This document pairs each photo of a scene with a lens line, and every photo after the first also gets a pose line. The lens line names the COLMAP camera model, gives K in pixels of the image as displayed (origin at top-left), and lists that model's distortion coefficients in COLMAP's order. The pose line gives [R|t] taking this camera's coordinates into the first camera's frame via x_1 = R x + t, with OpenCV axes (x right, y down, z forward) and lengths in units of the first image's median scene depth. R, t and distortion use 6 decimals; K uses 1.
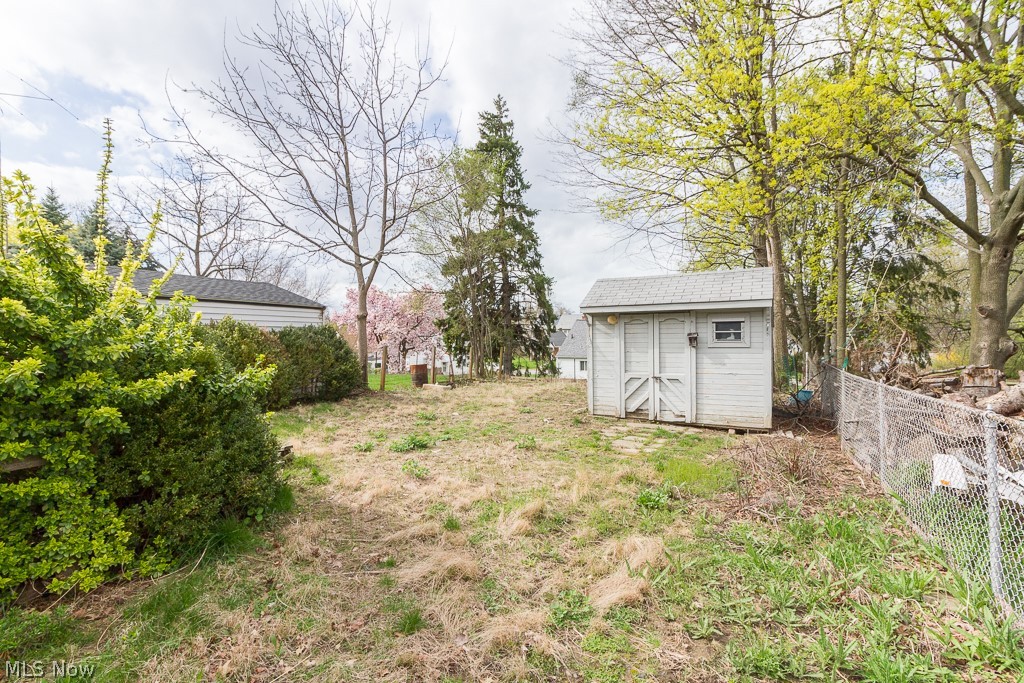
lens RADIAL K [[470.4, 0, 506.9], [0, 470.4, 338.9], [0, 0, 1]] dist [-0.000423, 0.000303]
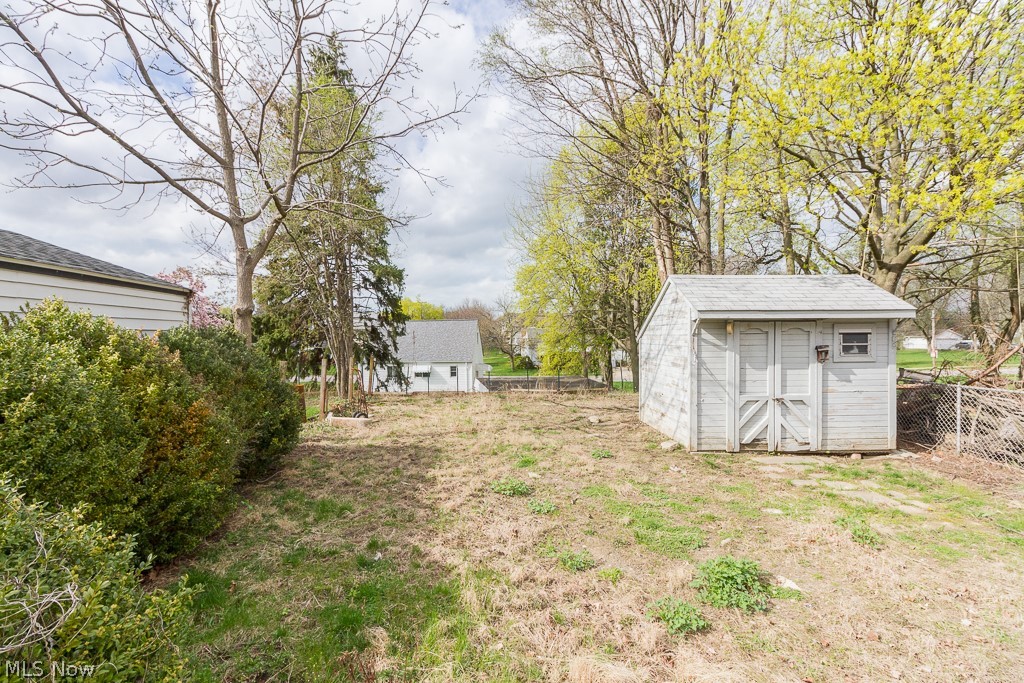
lens RADIAL K [[470.4, 0, 514.6], [0, 470.4, 342.4], [0, 0, 1]] dist [-0.000423, 0.000303]
pose [[0.856615, -0.001801, 0.515953, -0.504812], [-0.001384, 0.999982, 0.005788, -0.021883], [-0.515954, -0.005673, 0.856597, 0.536165]]
